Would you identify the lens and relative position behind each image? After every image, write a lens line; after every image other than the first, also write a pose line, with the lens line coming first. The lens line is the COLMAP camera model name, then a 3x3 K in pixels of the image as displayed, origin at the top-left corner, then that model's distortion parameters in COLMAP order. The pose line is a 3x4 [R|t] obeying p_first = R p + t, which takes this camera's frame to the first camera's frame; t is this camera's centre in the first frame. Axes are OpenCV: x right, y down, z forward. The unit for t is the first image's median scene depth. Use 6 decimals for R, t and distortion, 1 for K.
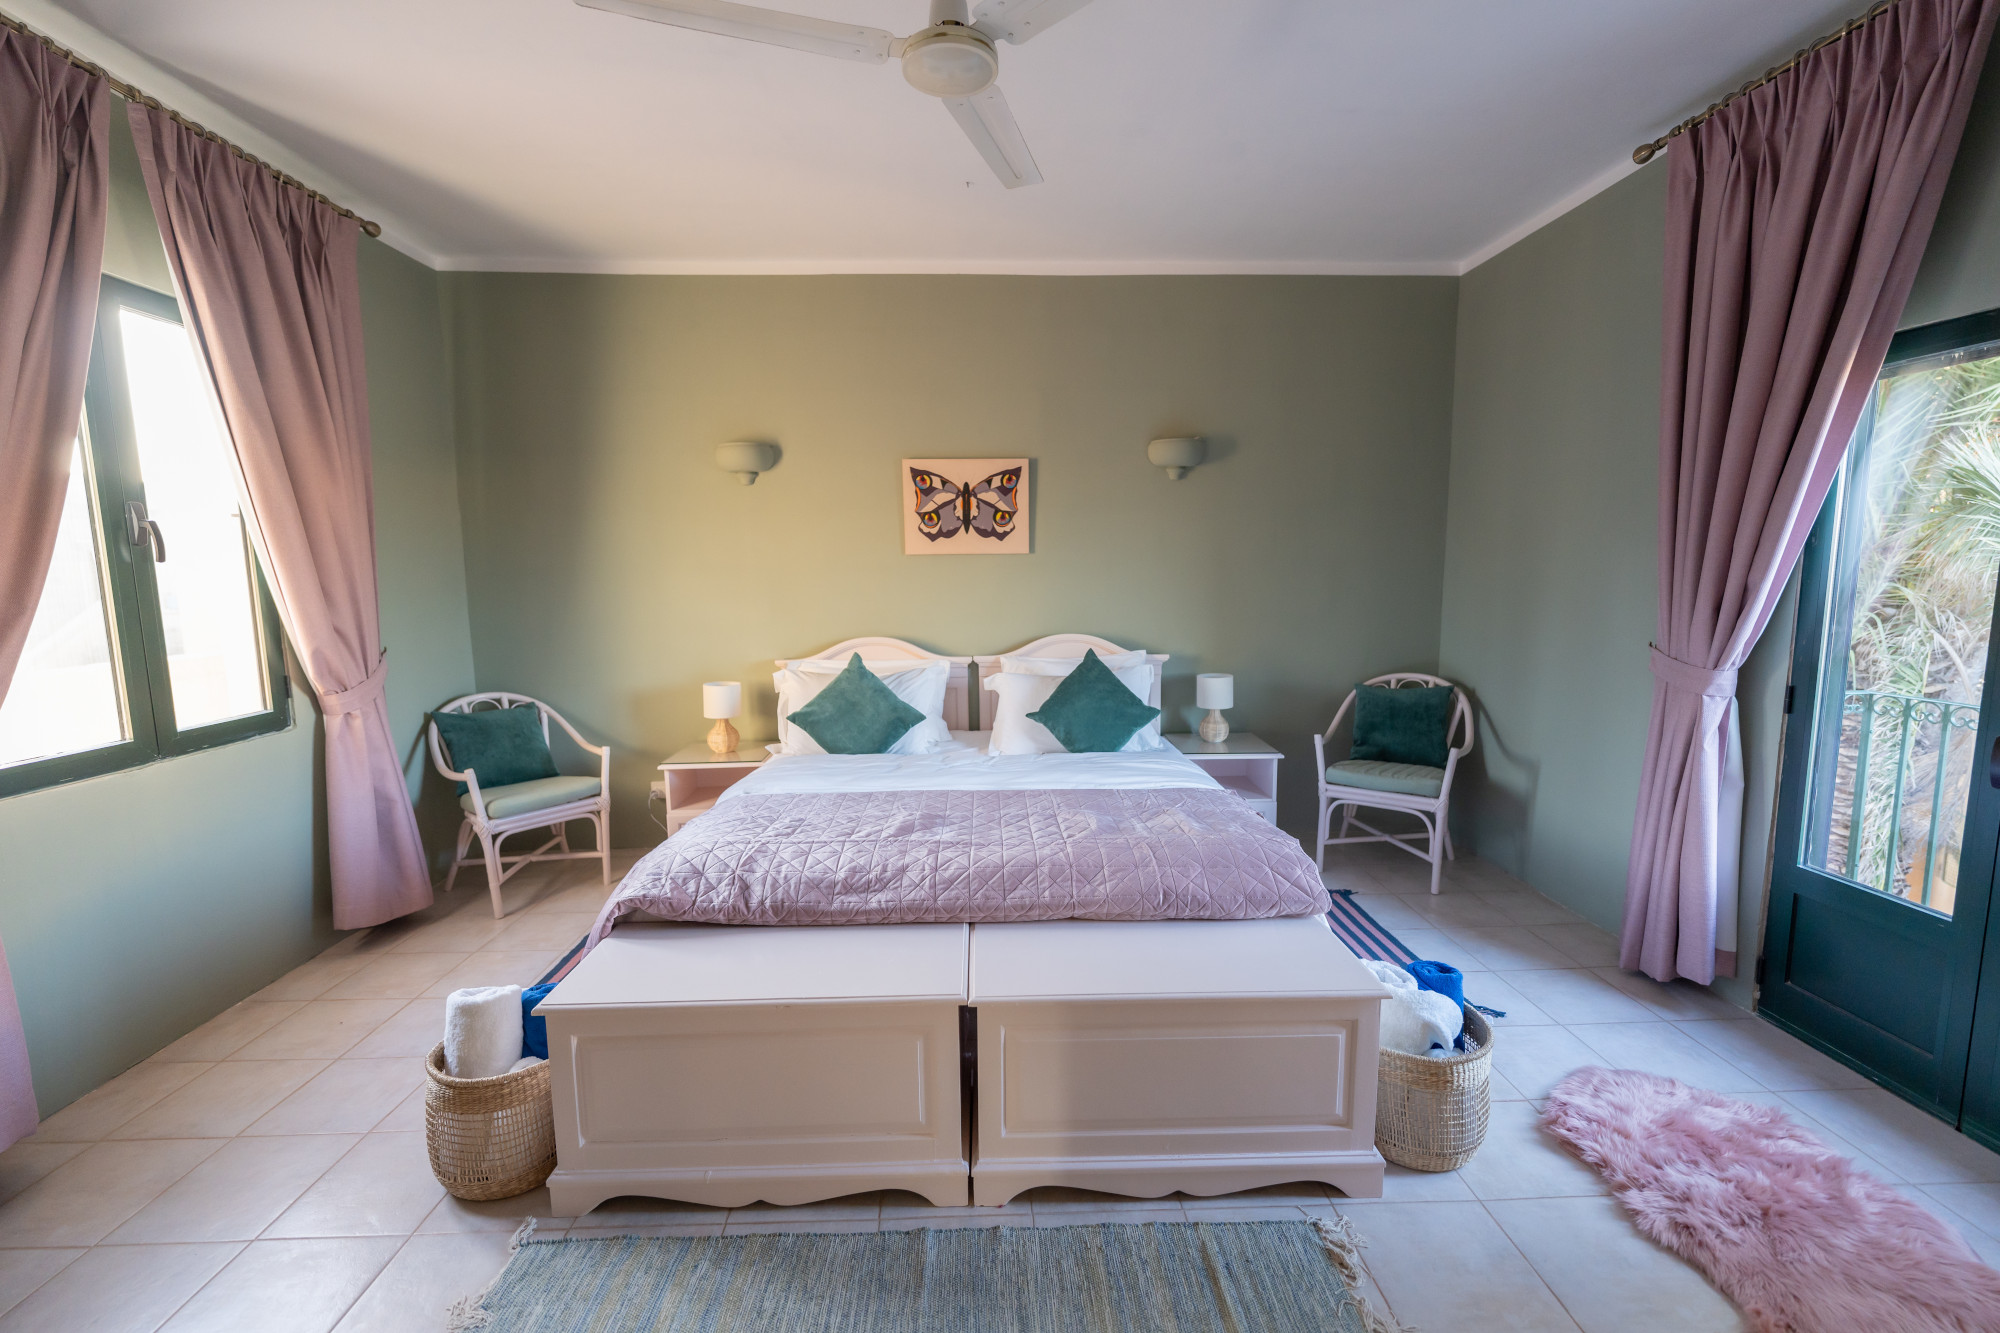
lens RADIAL K [[814.3, 0, 998.7], [0, 814.3, 680.5], [0, 0, 1]] dist [-0.000651, -0.000713]
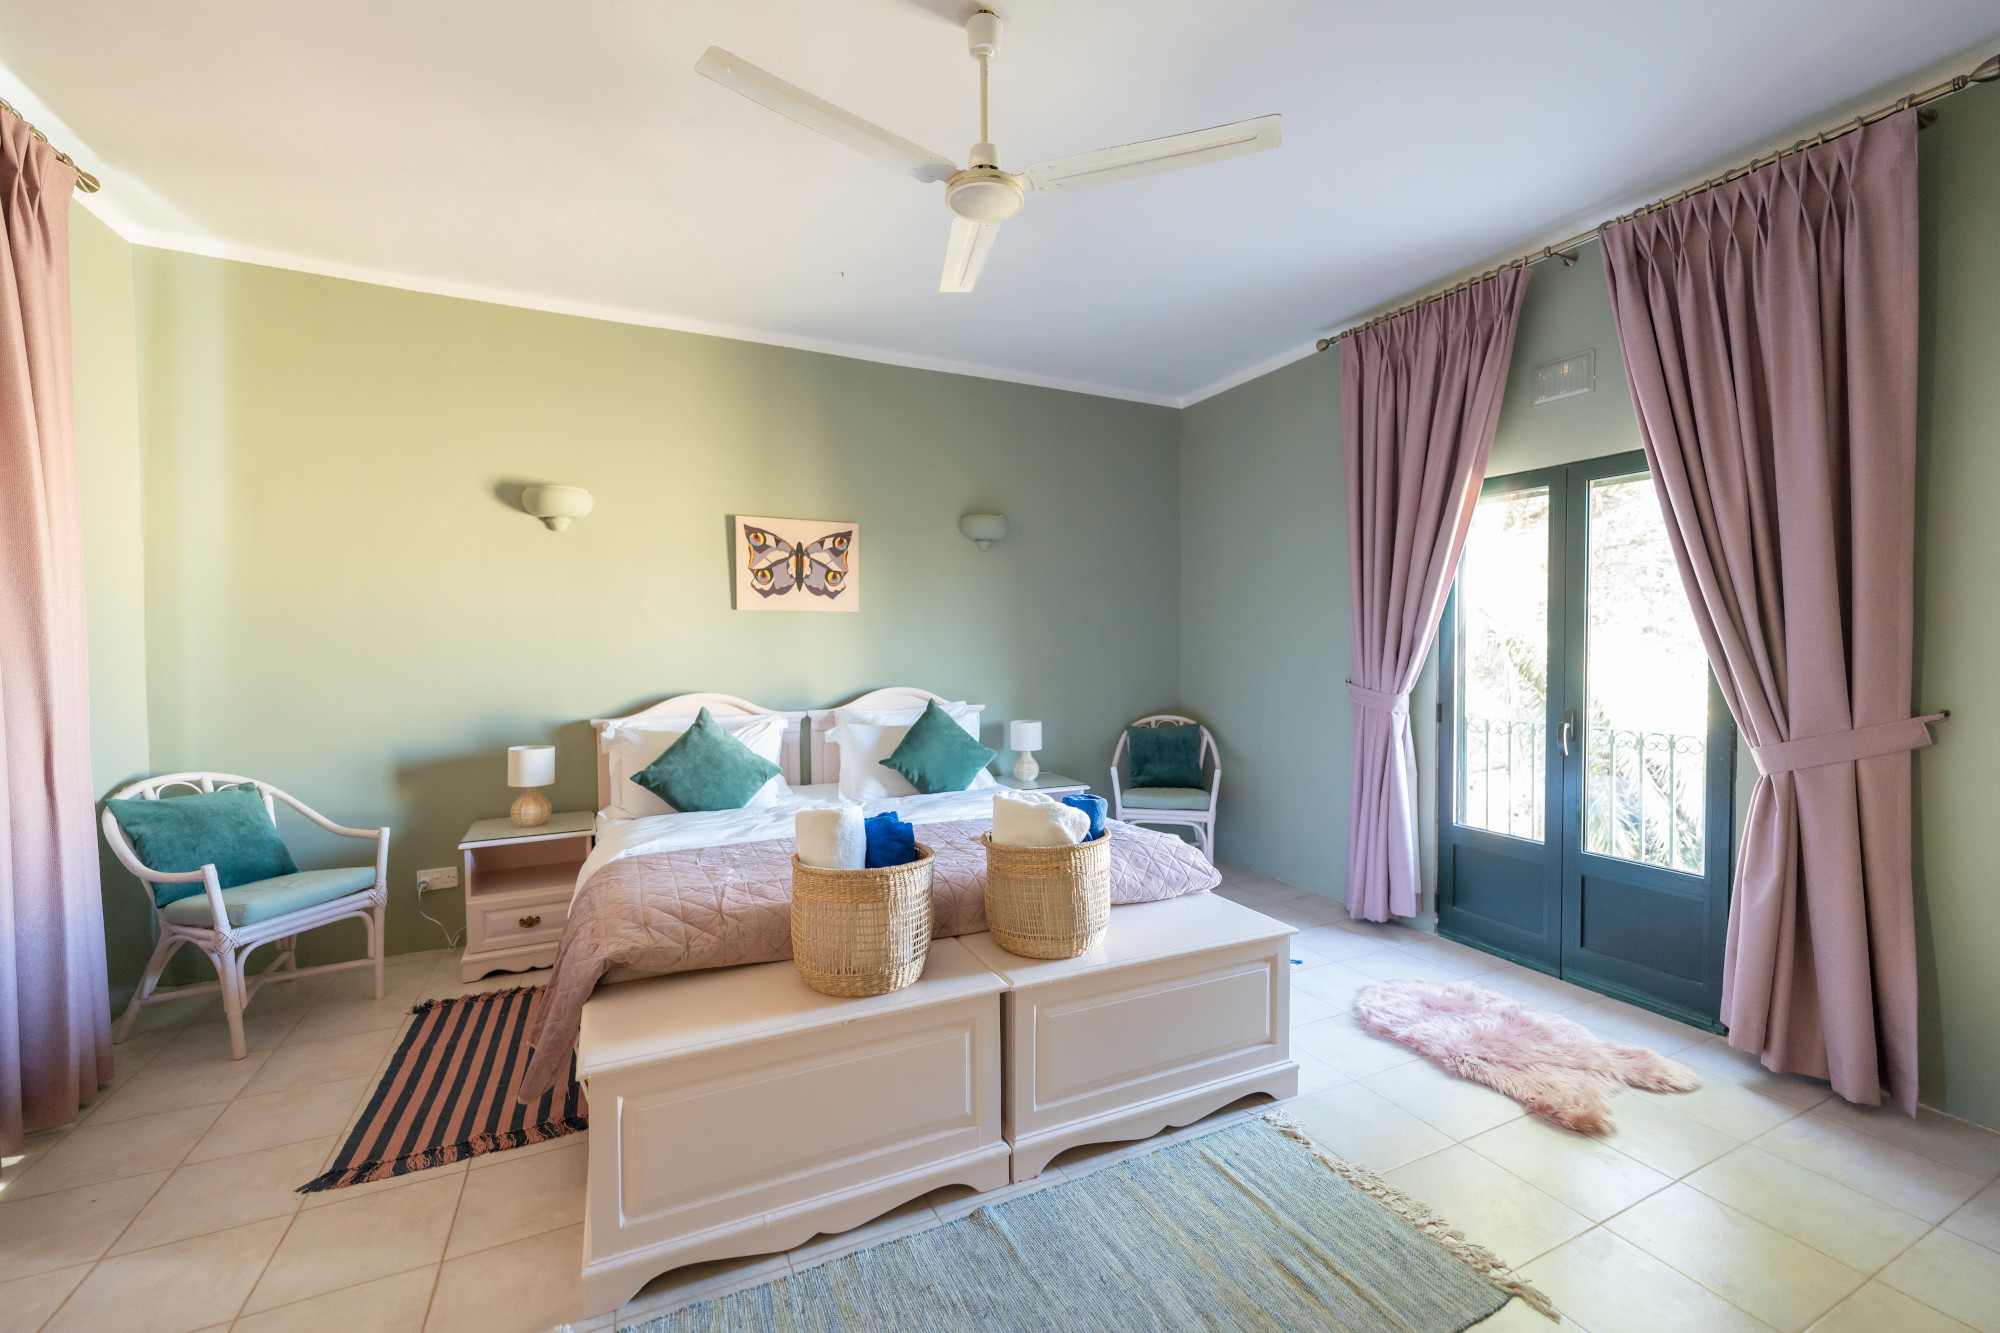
lens RADIAL K [[814.3, 0, 998.7], [0, 814.3, 680.5], [0, 0, 1]] dist [-0.000651, -0.000713]
pose [[0.913649, -0.011184, 0.406350, -0.235518], [0.050119, 0.995094, -0.085301, 0.032772], [-0.403403, 0.098301, 0.909727, -0.024965]]
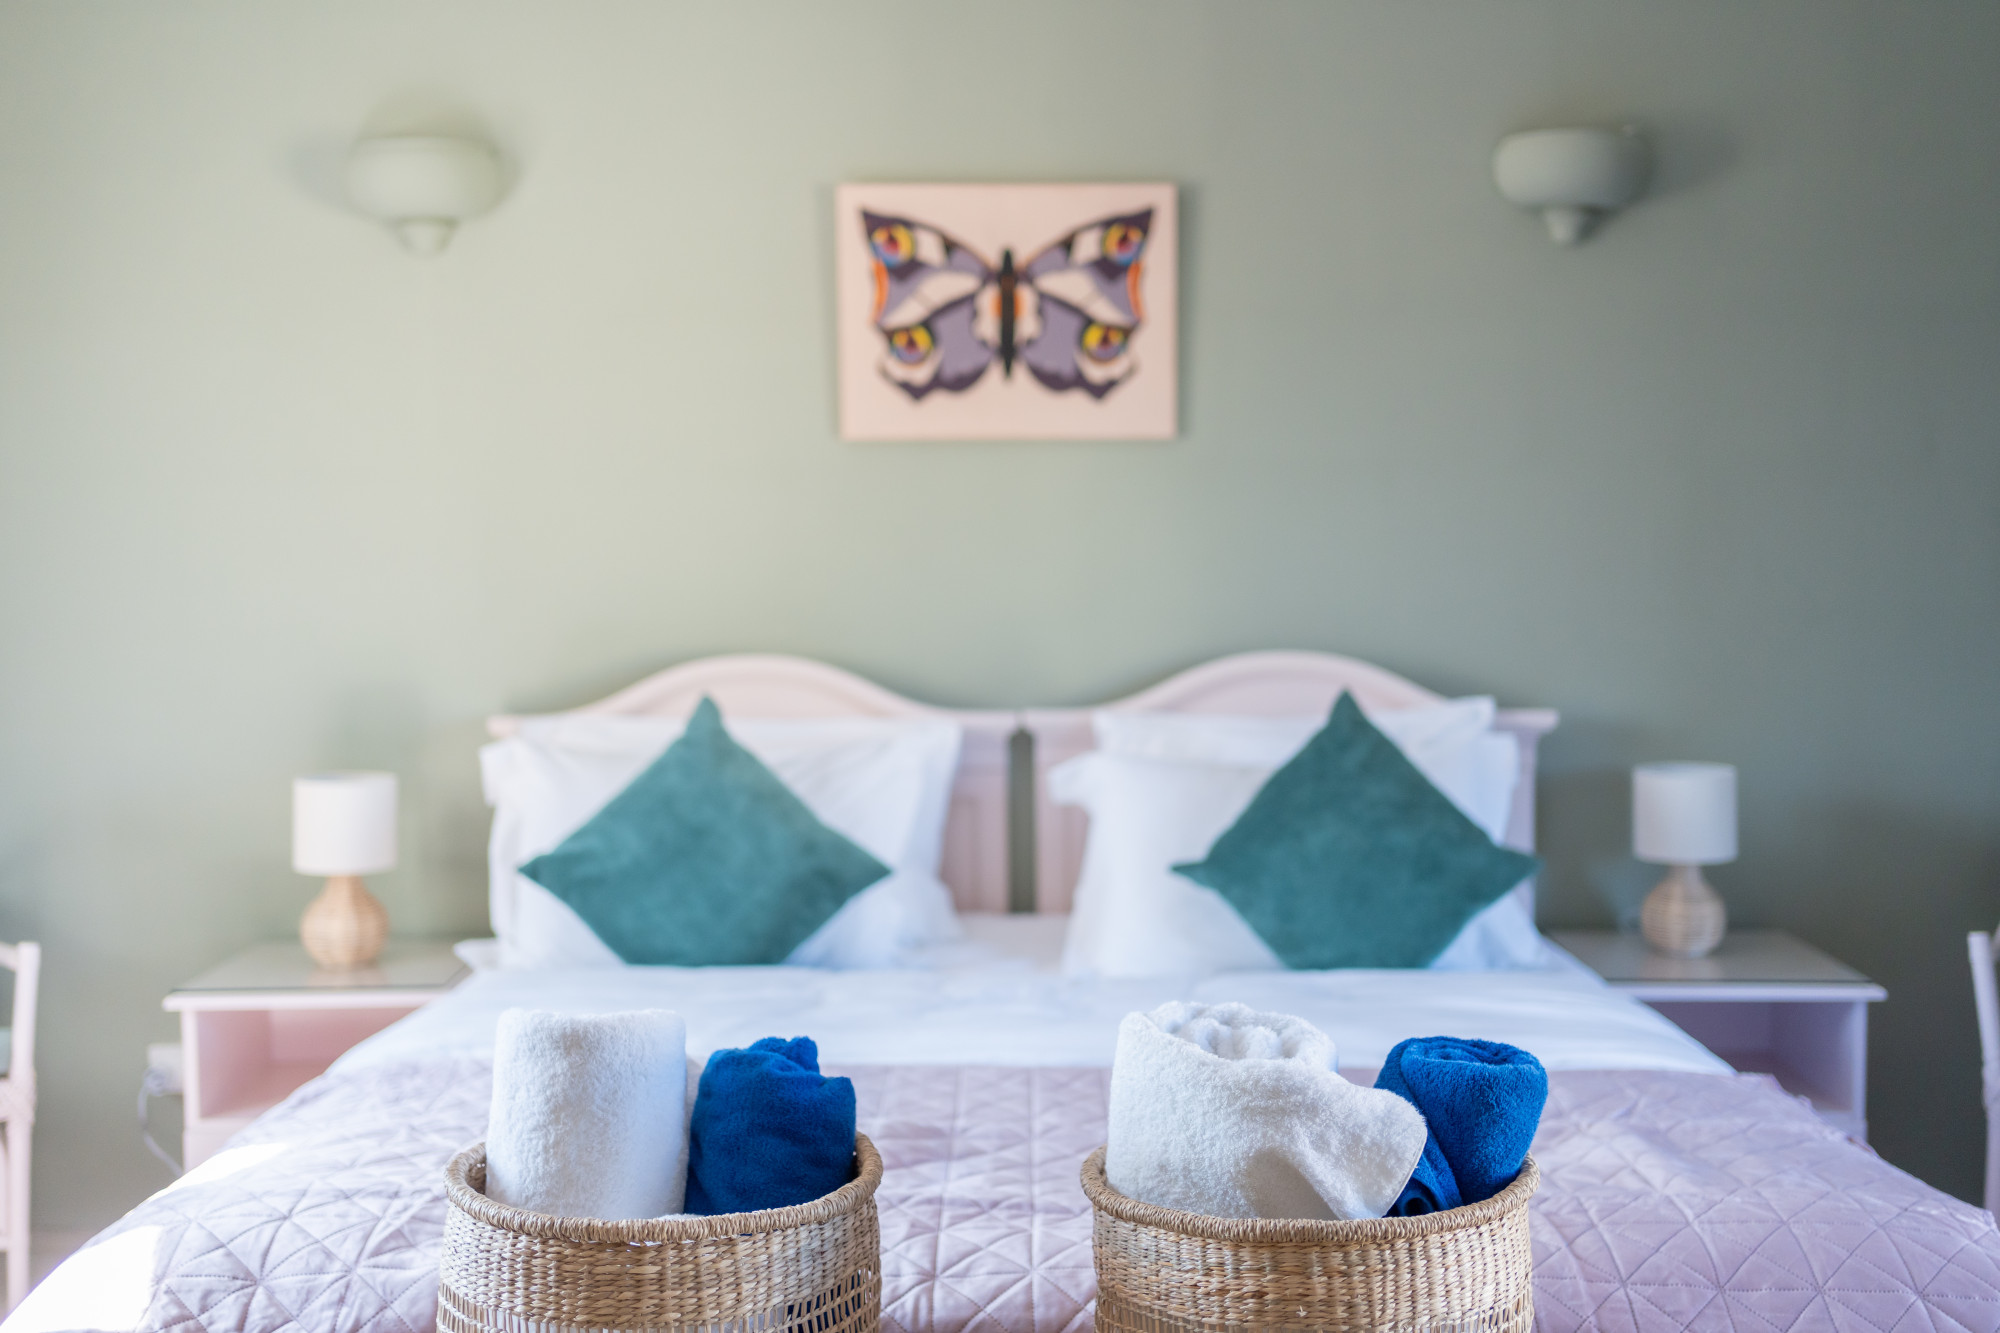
lens RADIAL K [[2082.0, 0, 1000.0], [0, 2082.0, 666.5], [0, 0, 1]] dist [-0.004680, 0.011625]
pose [[0.999547, 0.007782, -0.029087, -0.014332], [-0.010013, 0.996953, -0.077357, 0.023864], [0.028396, 0.077613, 0.996579, 0.060004]]
